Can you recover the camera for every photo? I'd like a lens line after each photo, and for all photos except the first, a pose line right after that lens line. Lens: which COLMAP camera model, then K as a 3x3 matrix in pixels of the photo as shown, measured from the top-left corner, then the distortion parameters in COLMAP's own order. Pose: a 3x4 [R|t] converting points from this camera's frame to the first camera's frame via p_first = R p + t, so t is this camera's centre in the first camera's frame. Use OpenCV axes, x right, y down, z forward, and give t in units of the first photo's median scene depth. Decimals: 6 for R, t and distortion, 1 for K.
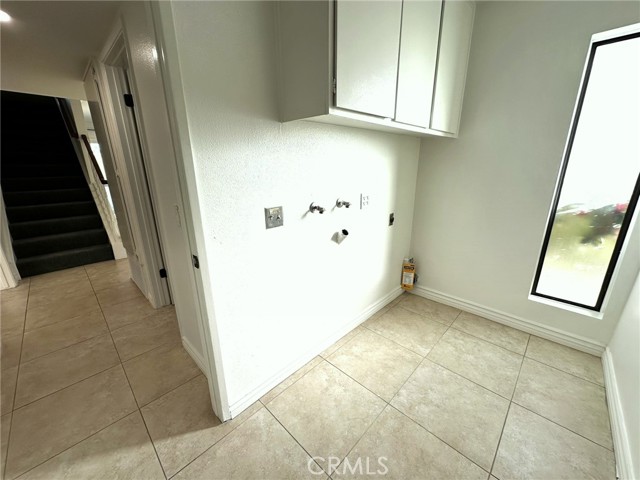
lens RADIAL K [[257.7, 0, 321.2], [0, 257.7, 240.3], [0, 0, 1]] dist [-0.001863, 0.000294]
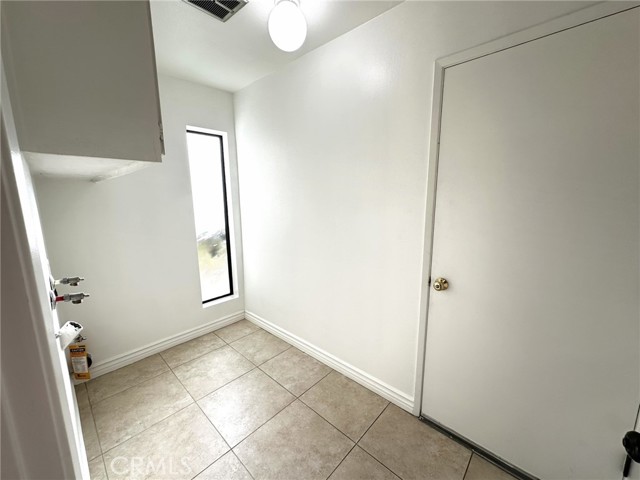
lens RADIAL K [[257.7, 0, 321.0], [0, 257.7, 240.4], [0, 0, 1]] dist [-0.001863, 0.000294]
pose [[-0.025085, -0.162315, 0.986420, -0.443878], [0.292294, 0.942420, 0.162508, -0.133364], [-0.955999, 0.292401, 0.023803, 0.314642]]
